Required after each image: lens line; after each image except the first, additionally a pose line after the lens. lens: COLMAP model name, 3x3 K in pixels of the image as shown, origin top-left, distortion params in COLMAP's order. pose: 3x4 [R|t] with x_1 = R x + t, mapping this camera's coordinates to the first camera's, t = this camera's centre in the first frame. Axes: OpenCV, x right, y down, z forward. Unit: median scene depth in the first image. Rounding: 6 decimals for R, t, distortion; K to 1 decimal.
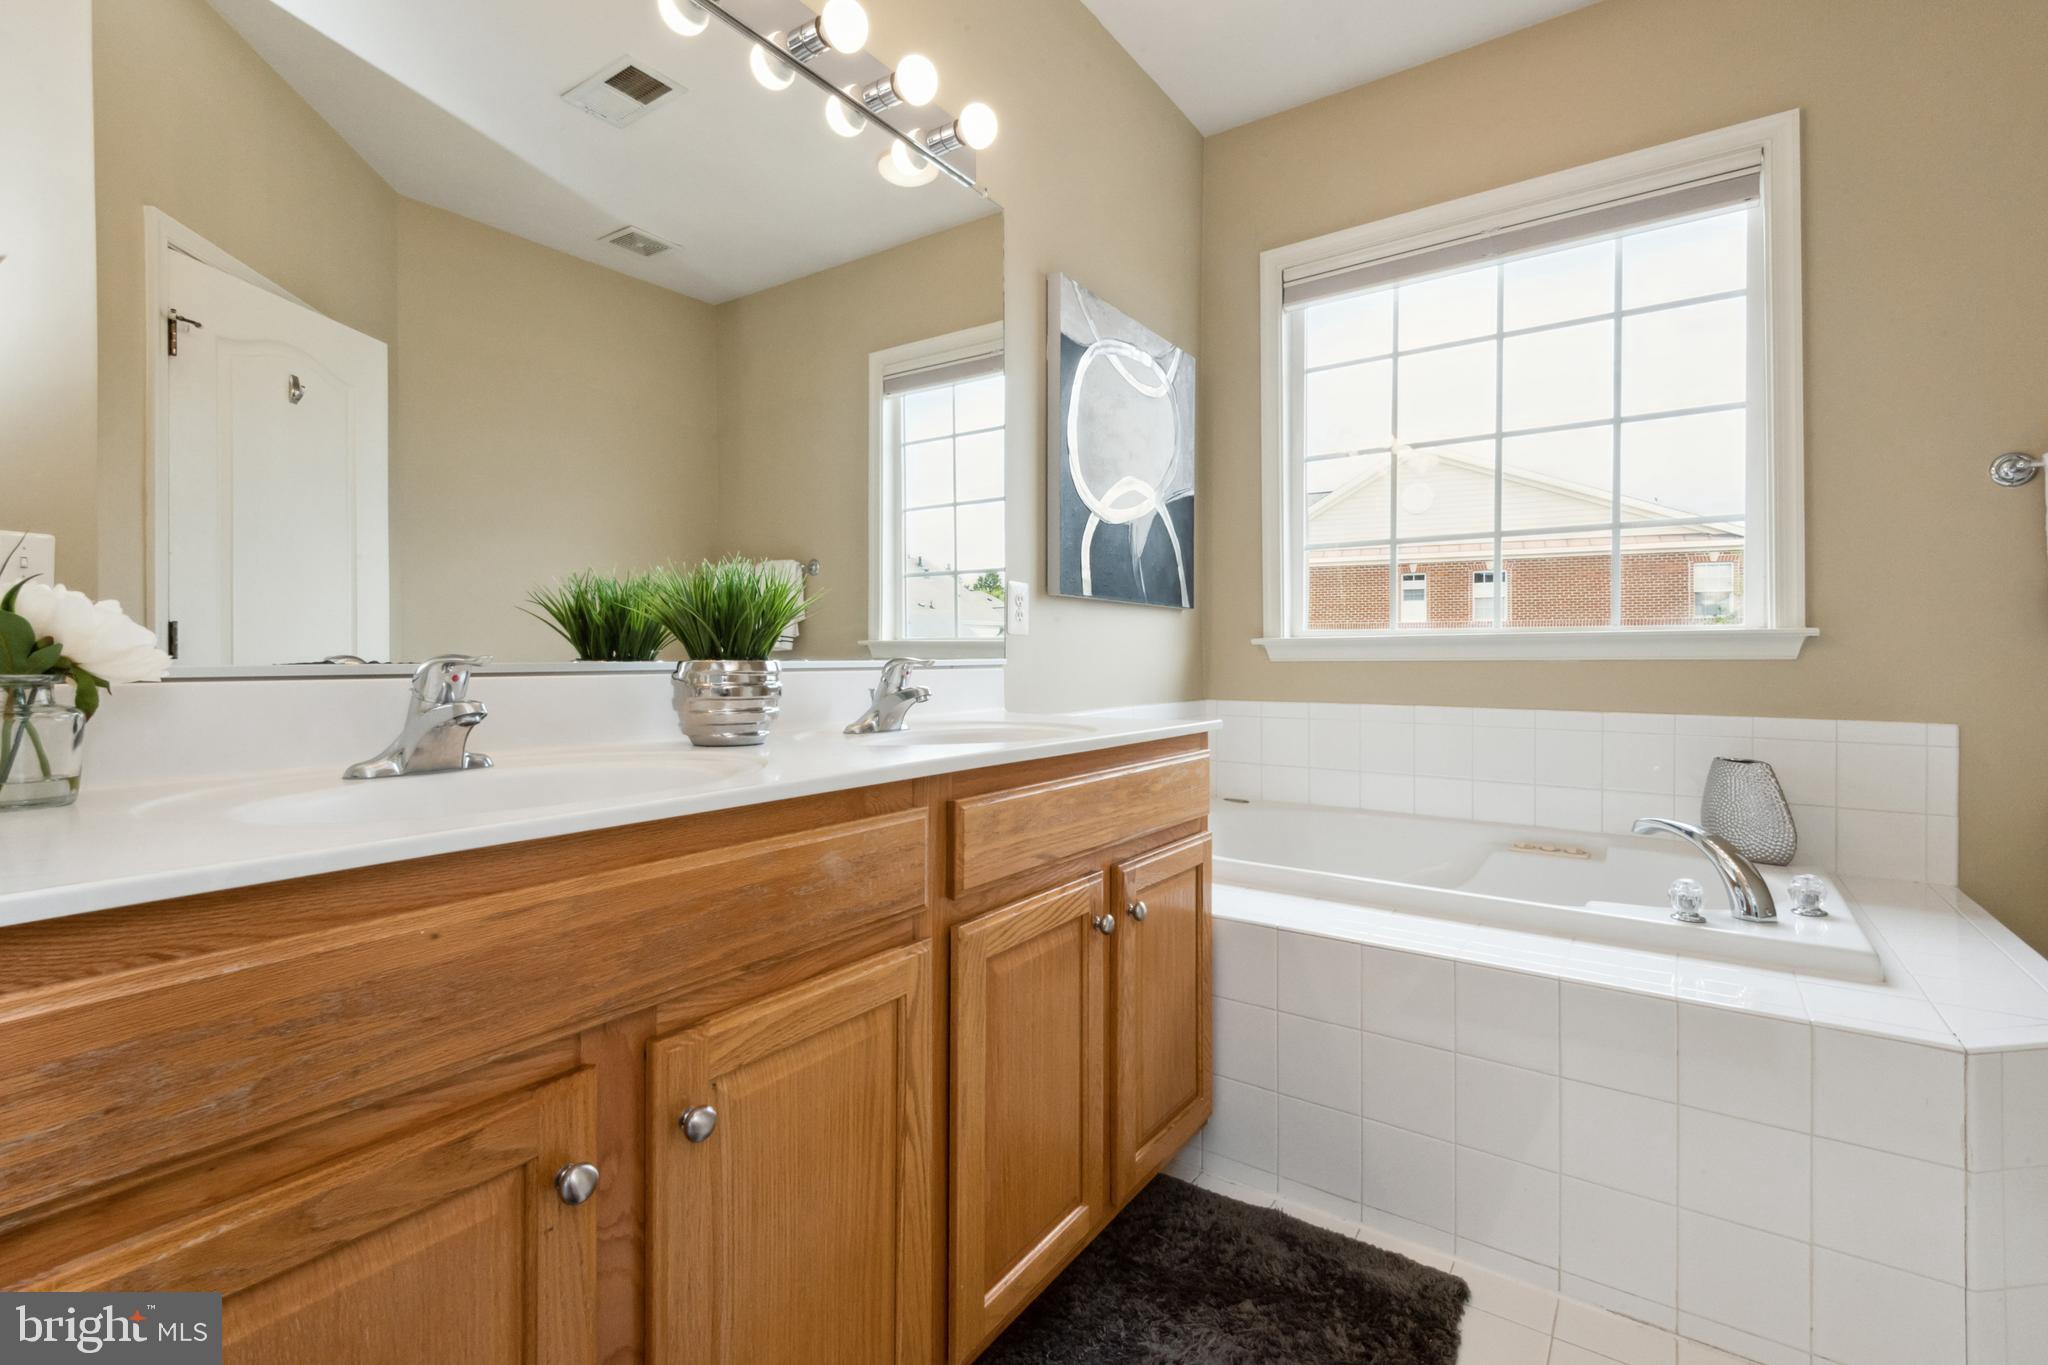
lens RADIAL K [[936.6, 0, 1021.4], [0, 936.6, 676.9], [0, 0, 1]] dist [0.036450, -0.019033]
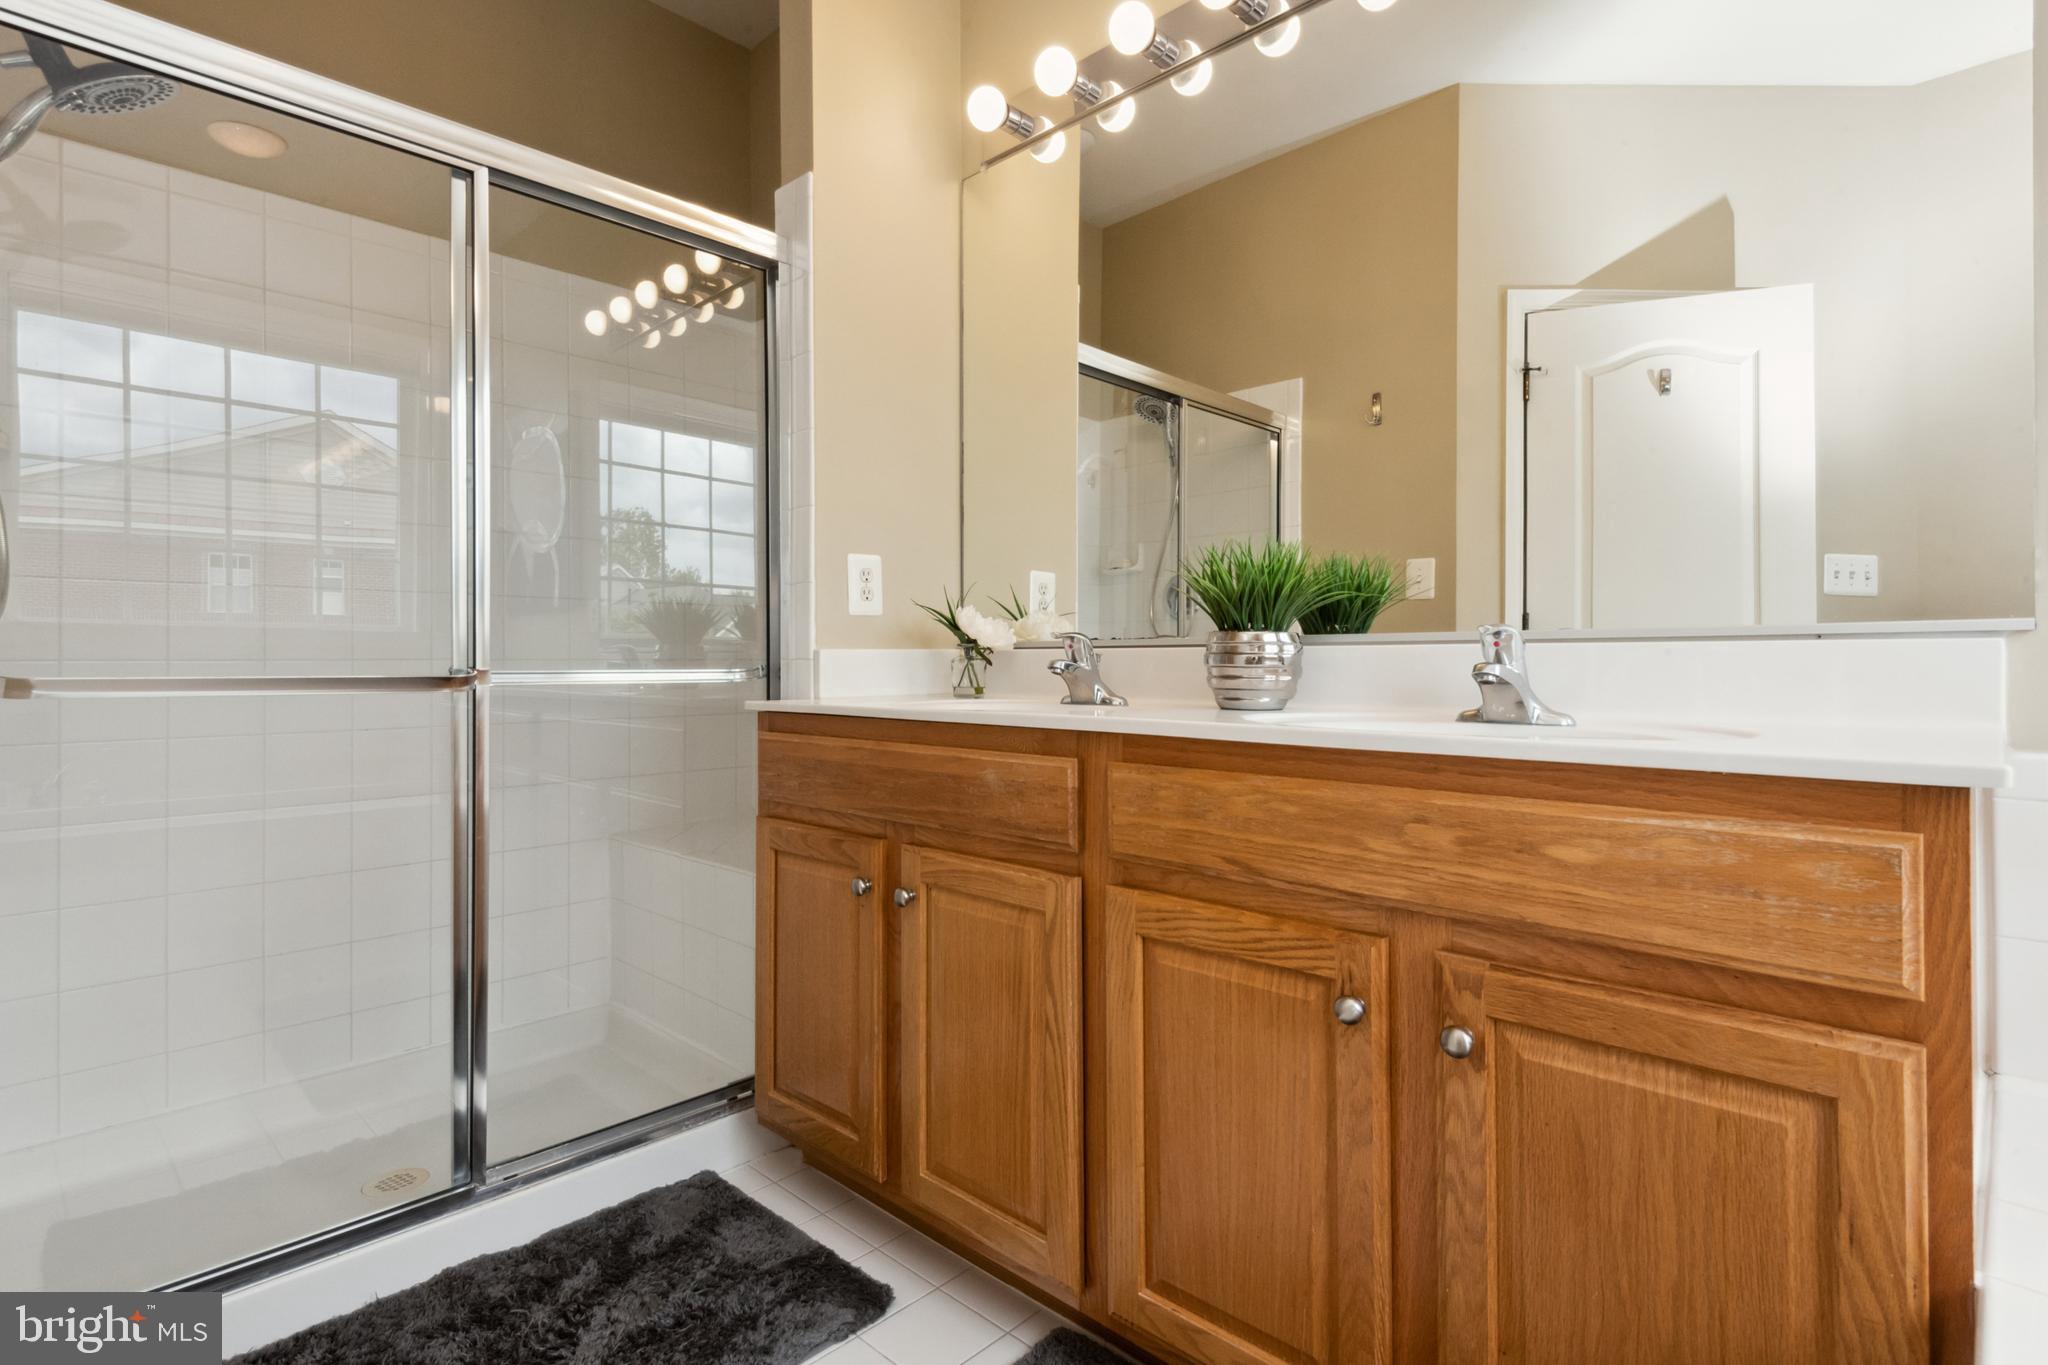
lens RADIAL K [[995.2, 0, 1013.1], [0, 995.2, 658.9], [0, 0, 1]] dist [0.000592, 0.000196]
pose [[-0.191959, -0.002145, -0.981401, 1.071709], [-0.012181, 0.999926, 0.000197, 0.021304], [0.981327, 0.011992, -0.191971, 1.156718]]
